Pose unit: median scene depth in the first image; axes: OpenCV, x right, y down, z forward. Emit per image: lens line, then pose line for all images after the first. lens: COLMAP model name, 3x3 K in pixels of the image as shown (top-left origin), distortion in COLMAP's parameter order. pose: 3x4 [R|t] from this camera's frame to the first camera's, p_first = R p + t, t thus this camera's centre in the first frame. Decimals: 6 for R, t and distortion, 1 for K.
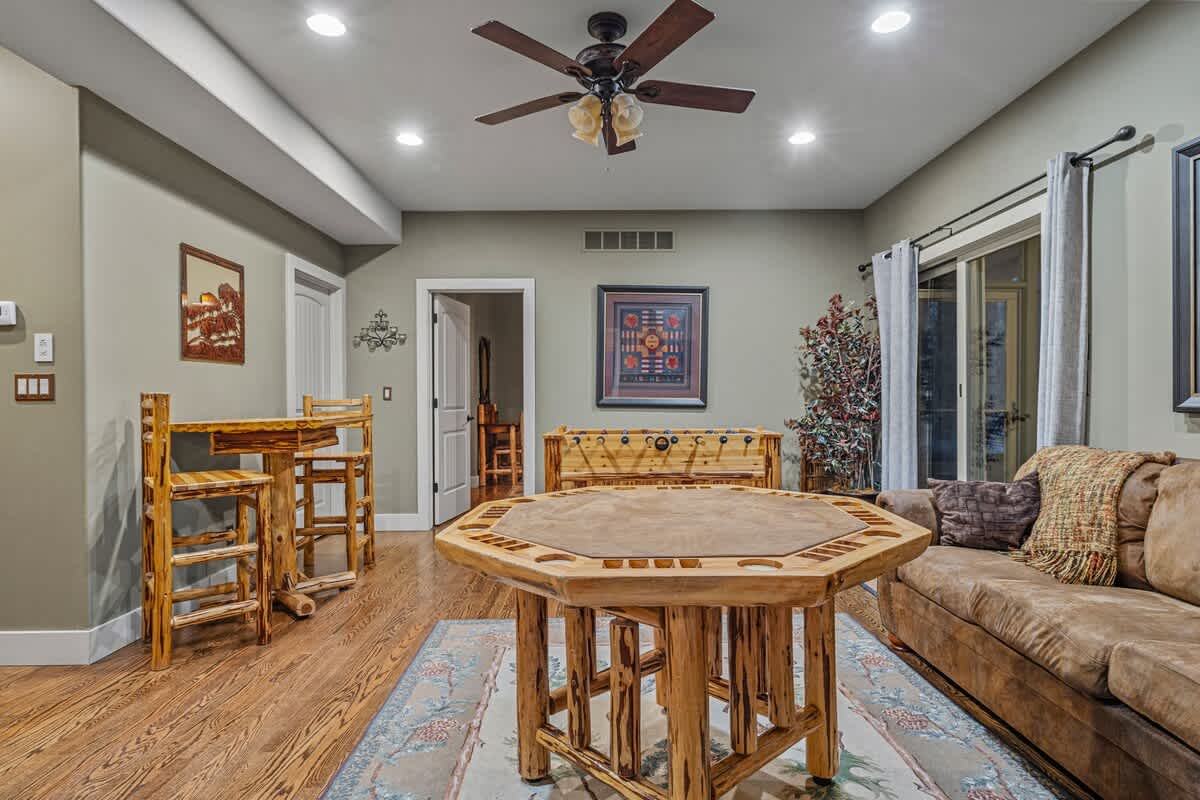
lens RADIAL K [[670.5, 0, 600.0], [0, 670.5, 400.0], [0, 0, 1]] dist [0.035543, 0.000734]
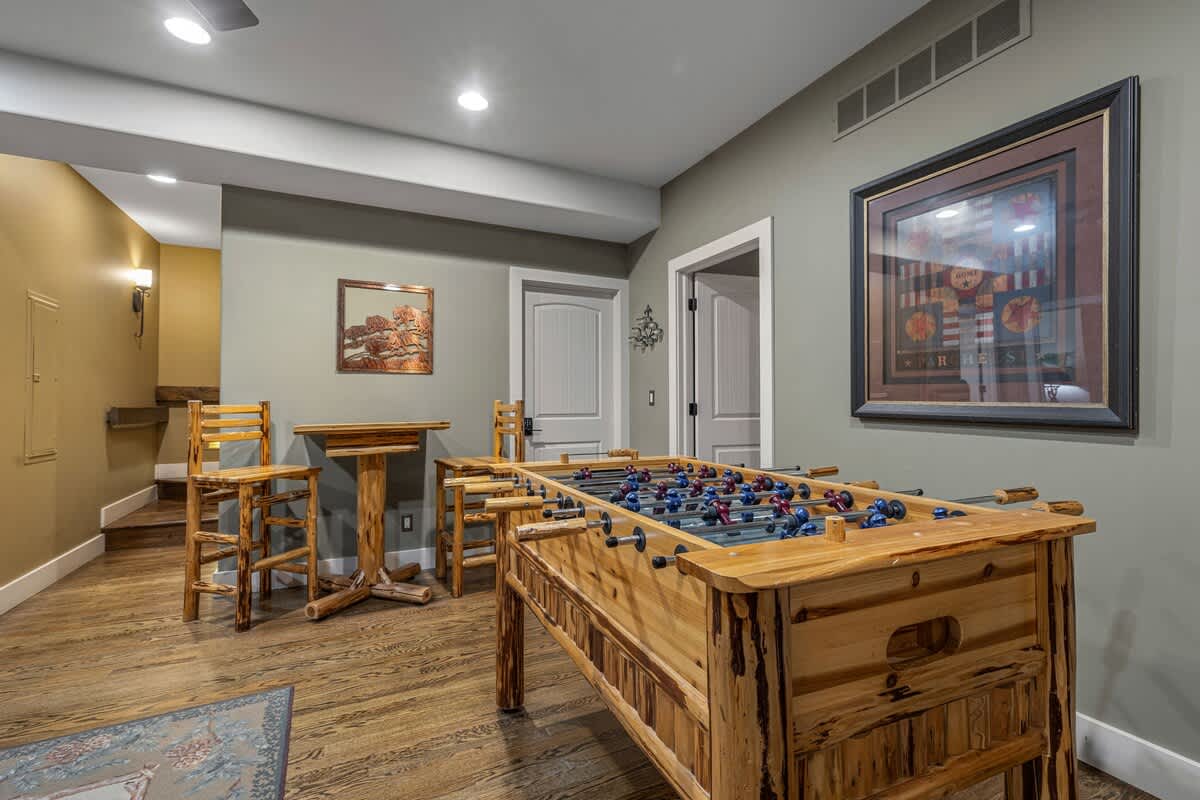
lens RADIAL K [[532.7, 0, 597.9], [0, 532.7, 399.8], [0, 0, 1]] dist [0.000380, 0.000747]
pose [[0.429105, -0.005737, -0.903236, 0.397321], [0.000686, 0.999982, -0.006026, -0.004016], [0.903254, 0.001966, 0.429102, 0.871463]]
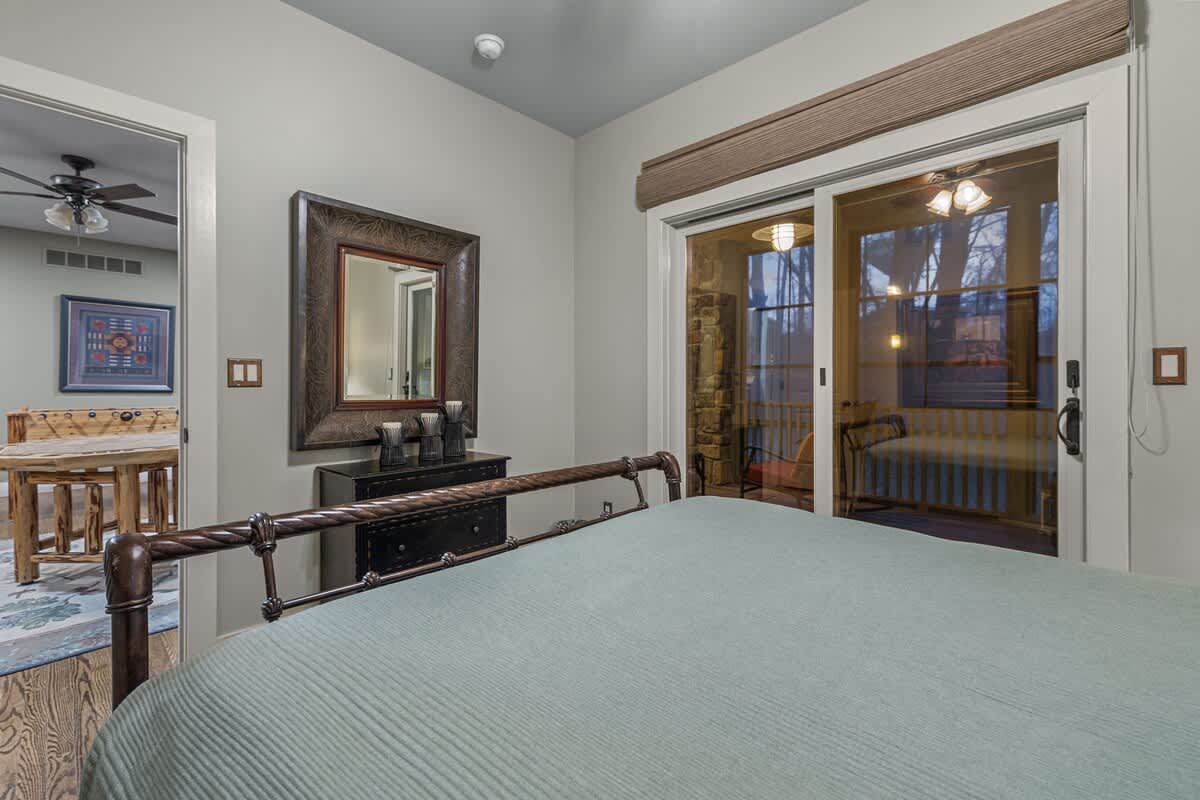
lens RADIAL K [[513.2, 0, 594.4], [0, 513.2, 386.5], [0, 0, 1]] dist [-0.001559, 0.000392]
pose [[0.685763, 0.001199, 0.727824, -0.023018], [-0.001837, 0.999998, 0.000084, -0.003020], [-0.727823, -0.001395, 0.685764, -0.510415]]
